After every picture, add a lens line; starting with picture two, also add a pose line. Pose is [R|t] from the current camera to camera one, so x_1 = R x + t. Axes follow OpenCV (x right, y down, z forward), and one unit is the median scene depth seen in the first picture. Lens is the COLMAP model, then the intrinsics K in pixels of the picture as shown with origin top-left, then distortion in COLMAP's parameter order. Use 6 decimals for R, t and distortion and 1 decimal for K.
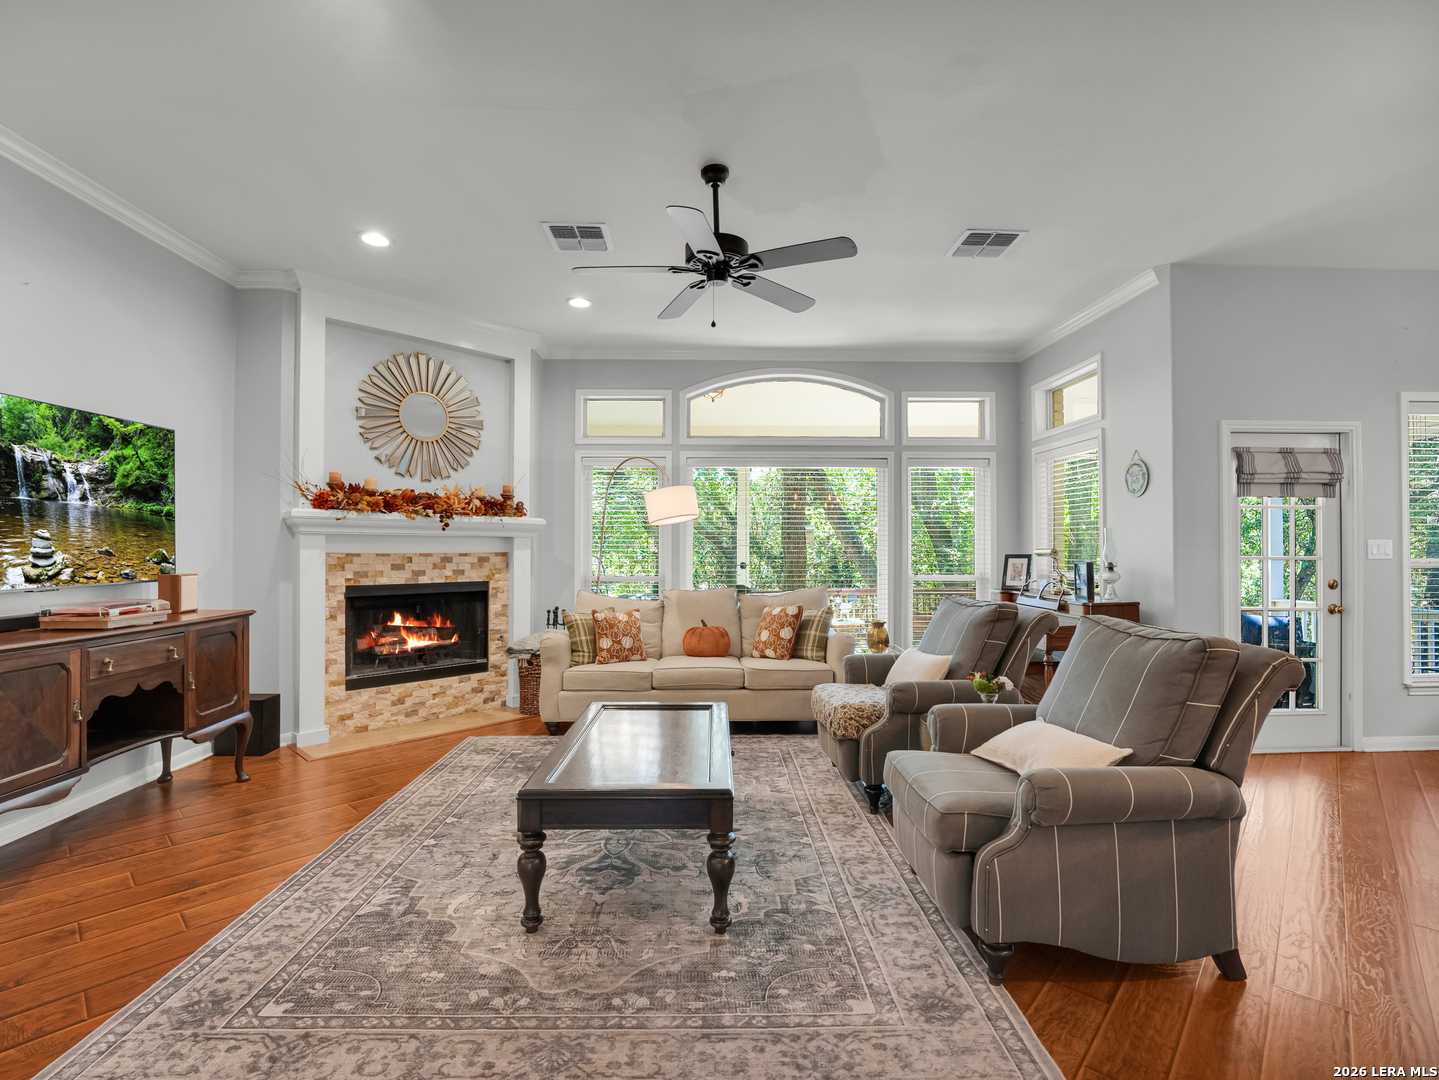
lens RADIAL K [[676.1, 0, 719.4], [0, 676.1, 531.8], [0, 0, 1]] dist [-0.023387, 0.001401]
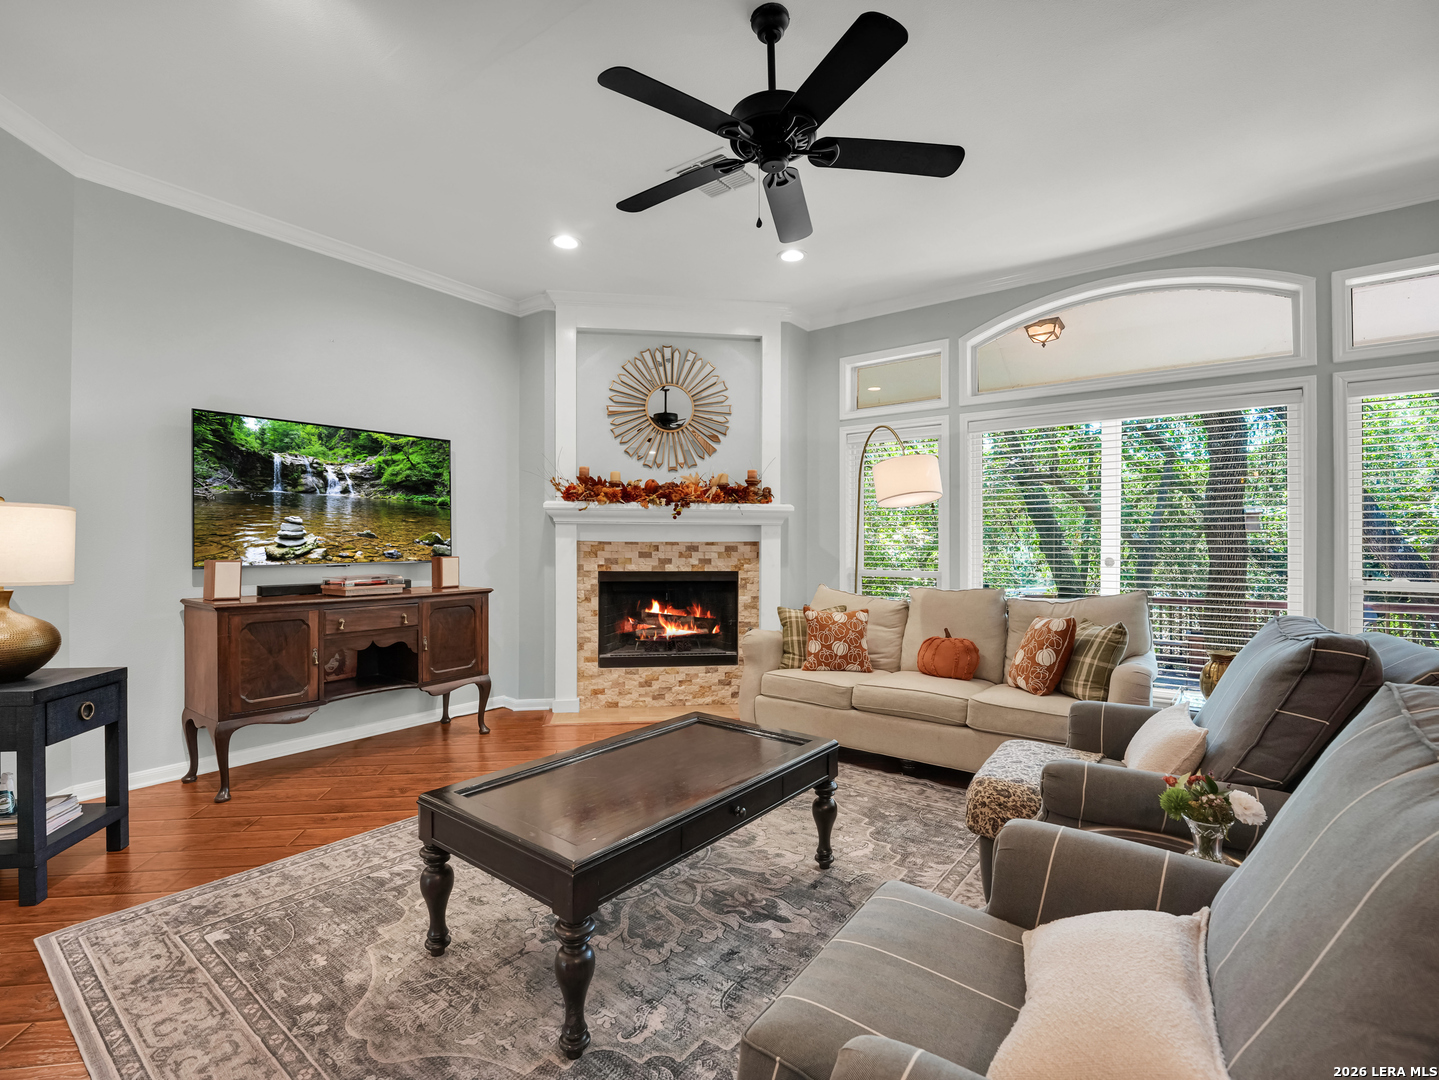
lens RADIAL K [[676.1, 0, 714.9], [0, 676.1, 535.5], [0, 0, 1]] dist [-0.023387, 0.001401]
pose [[0.778364, -0.006563, -0.627779, 0.271142], [0.013112, 0.999897, 0.005805, 0.018194], [0.627676, -0.012750, 0.778370, 0.259957]]
